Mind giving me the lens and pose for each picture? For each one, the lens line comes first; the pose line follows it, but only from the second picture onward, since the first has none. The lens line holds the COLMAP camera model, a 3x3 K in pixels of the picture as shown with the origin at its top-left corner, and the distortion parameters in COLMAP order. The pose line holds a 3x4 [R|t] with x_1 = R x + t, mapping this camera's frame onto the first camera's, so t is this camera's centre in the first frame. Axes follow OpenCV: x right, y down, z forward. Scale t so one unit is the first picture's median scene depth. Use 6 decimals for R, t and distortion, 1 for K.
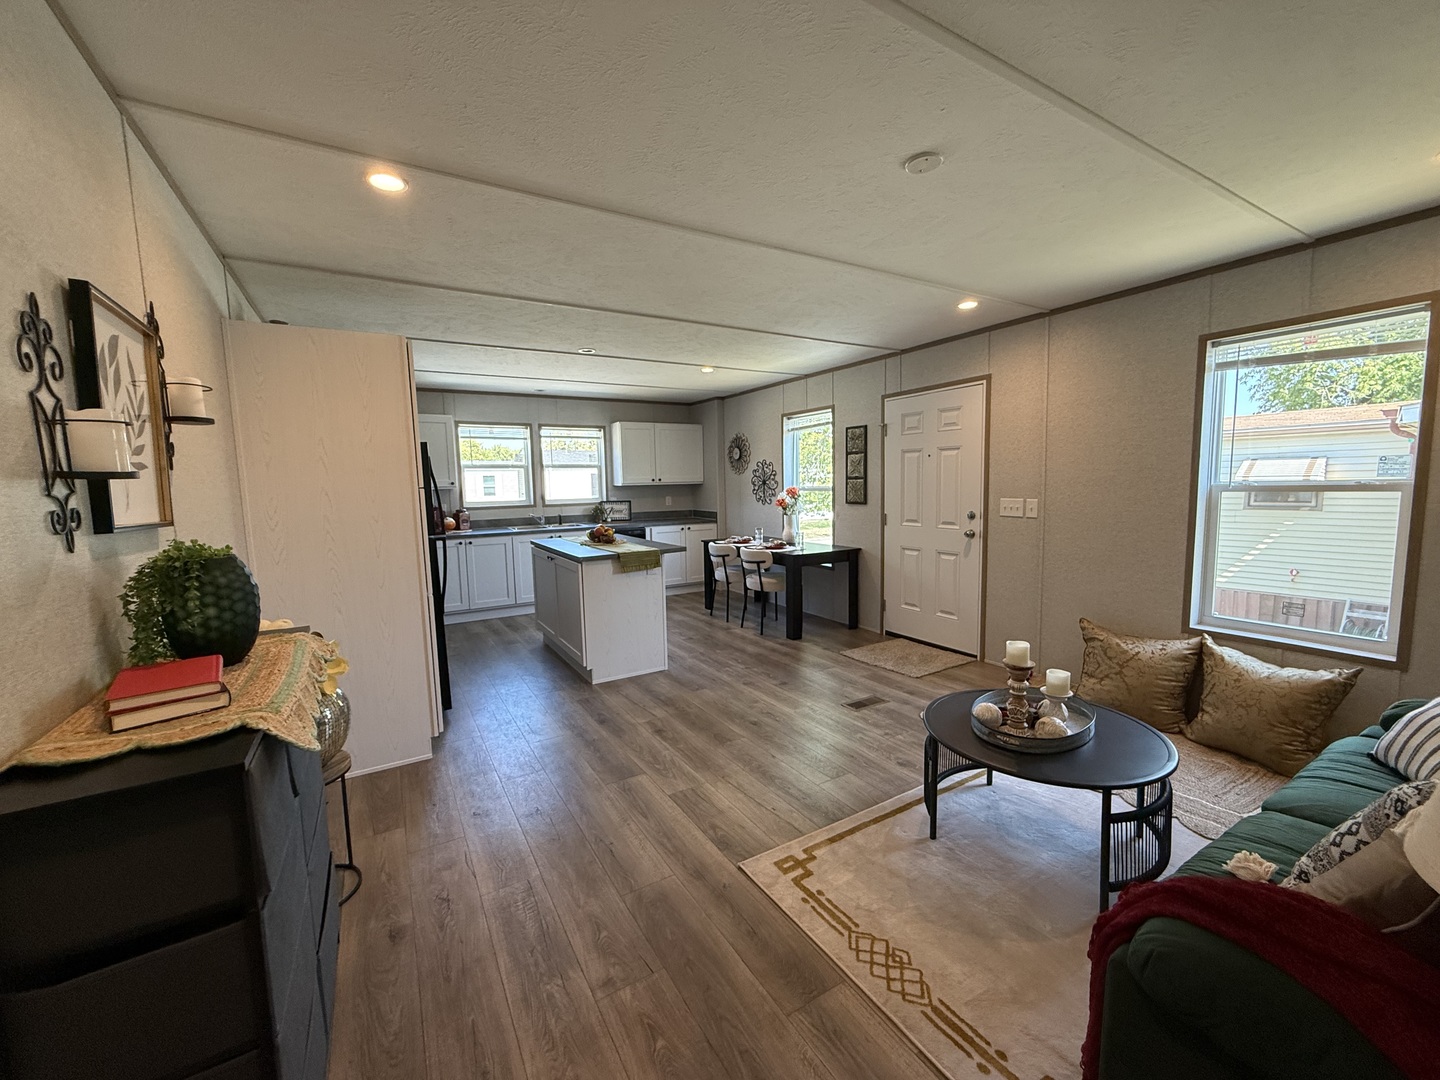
lens RADIAL K [[575.6, 0, 720.2], [0, 575.6, 542.8], [0, 0, 1]] dist [0.003208, 0.000130]
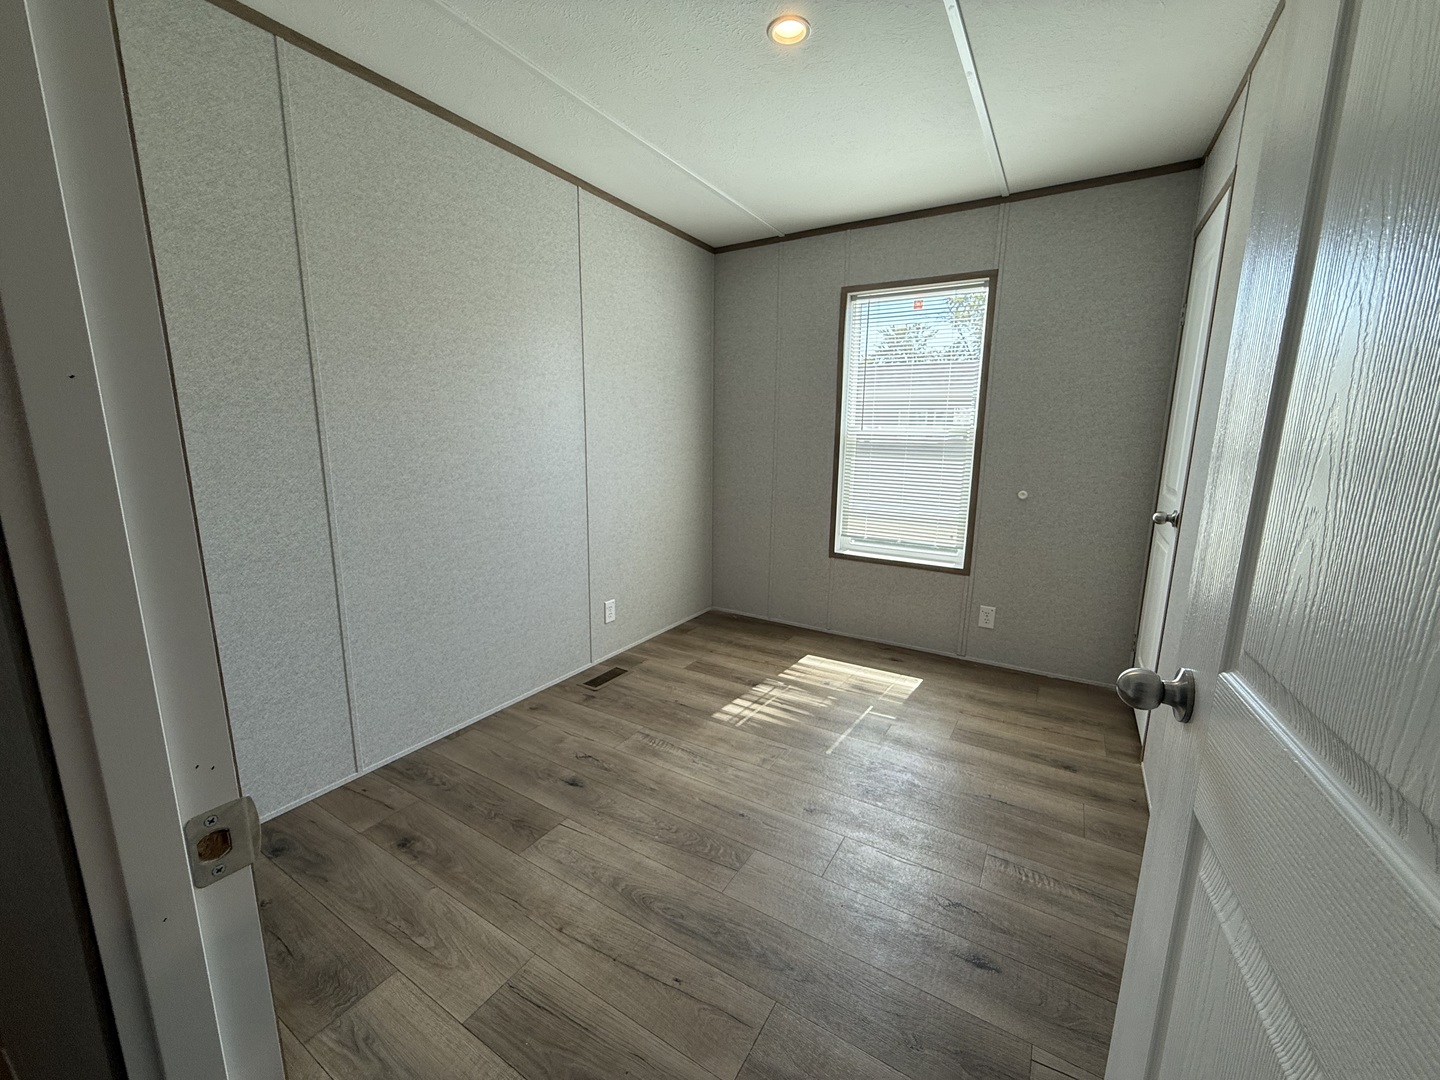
lens RADIAL K [[575.6, 0, 719.0], [0, 575.6, 540.3], [0, 0, 1]] dist [0.003208, 0.000130]
pose [[0.884706, -0.057112, 0.462638, -0.077050], [0.017169, 0.995785, 0.090094, -0.008994], [-0.465834, -0.071763, 0.881957, 0.378247]]
